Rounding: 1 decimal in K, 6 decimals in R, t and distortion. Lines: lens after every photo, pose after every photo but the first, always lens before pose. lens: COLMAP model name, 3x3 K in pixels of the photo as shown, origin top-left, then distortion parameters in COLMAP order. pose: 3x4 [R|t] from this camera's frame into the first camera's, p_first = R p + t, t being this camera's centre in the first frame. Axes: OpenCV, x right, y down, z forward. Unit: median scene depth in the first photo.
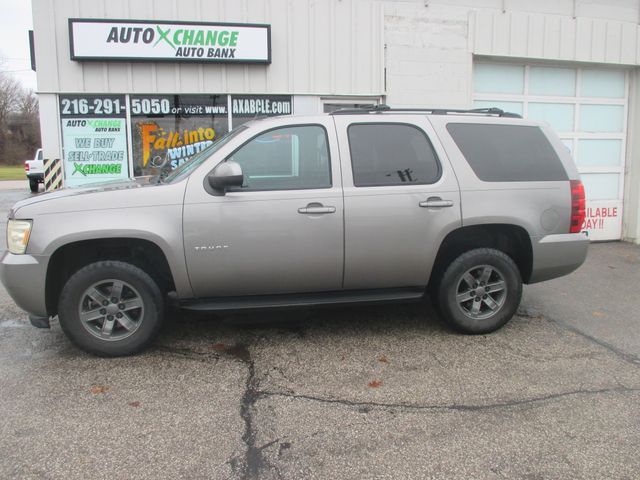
lens RADIAL K [[524.7, 0, 320.0], [0, 524.7, 240.0], [0, 0, 1]] dist [-0.044250, 0.008267]
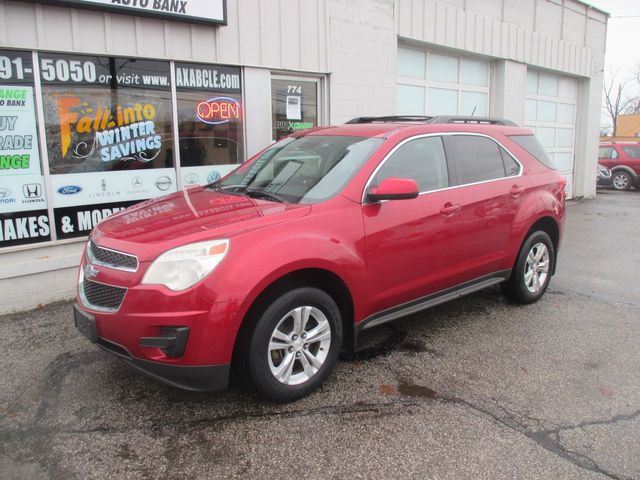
lens RADIAL K [[526.4, 0, 320.0], [0, 526.4, 240.0], [0, 0, 1]] dist [-0.040914, 0.001235]
pose [[0.869731, -0.095246, 0.484247, -0.400184], [0.077634, 0.995388, 0.056348, -0.044463], [-0.487381, -0.011413, 0.873115, 0.228773]]
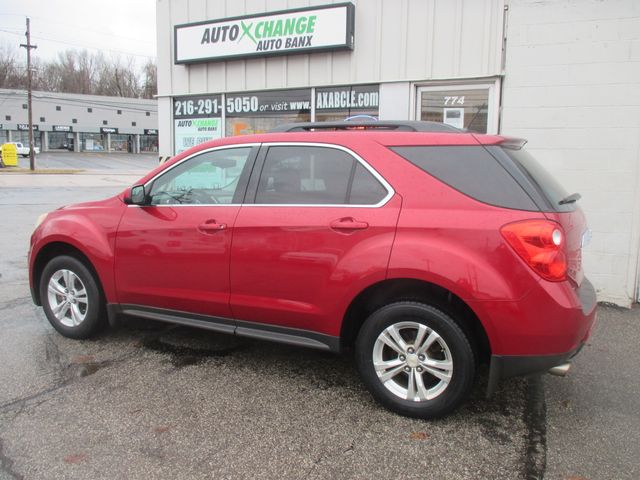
lens RADIAL K [[526.5, 0, 322.5], [0, 526.5, 238.3], [0, 0, 1]] dist [-0.045970, 0.007621]
pose [[0.799550, 0.102674, -0.591758, 0.416199], [-0.108800, 0.993739, 0.025416, -0.048799], [0.590662, 0.044062, 0.805715, 0.310449]]
